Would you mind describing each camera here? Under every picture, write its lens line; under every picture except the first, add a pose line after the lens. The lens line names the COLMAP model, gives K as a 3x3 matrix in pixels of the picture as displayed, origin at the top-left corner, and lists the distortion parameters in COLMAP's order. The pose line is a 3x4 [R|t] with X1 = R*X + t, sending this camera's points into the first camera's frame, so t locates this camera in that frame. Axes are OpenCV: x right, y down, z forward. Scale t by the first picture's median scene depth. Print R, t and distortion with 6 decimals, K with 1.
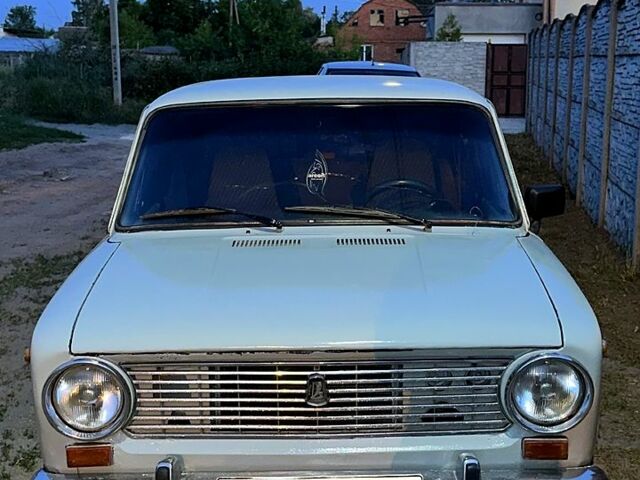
lens RADIAL K [[1484.7, 0, 320.0], [0, 1484.7, 240.0], [0, 0, 1]] dist [0.287137, -0.199780]
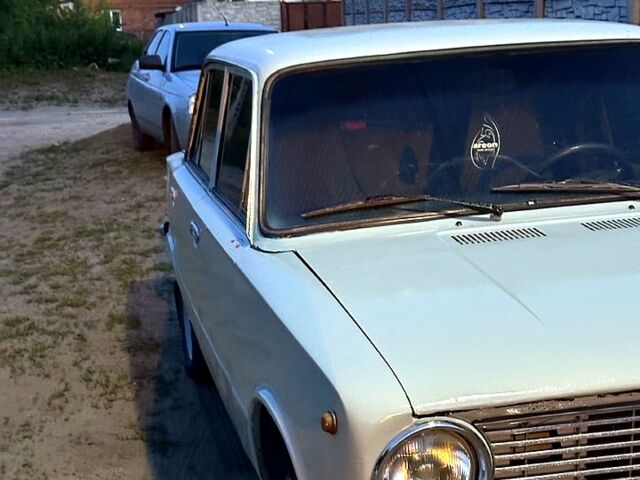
lens RADIAL K [[1484.7, 0, 320.0], [0, 1484.7, 240.0], [0, 0, 1]] dist [0.287137, -0.199780]
pose [[0.961204, -0.081607, 0.263492, -0.317302], [0.077110, 0.996647, 0.027382, -0.023324], [-0.264842, -0.006002, 0.964273, 0.280785]]
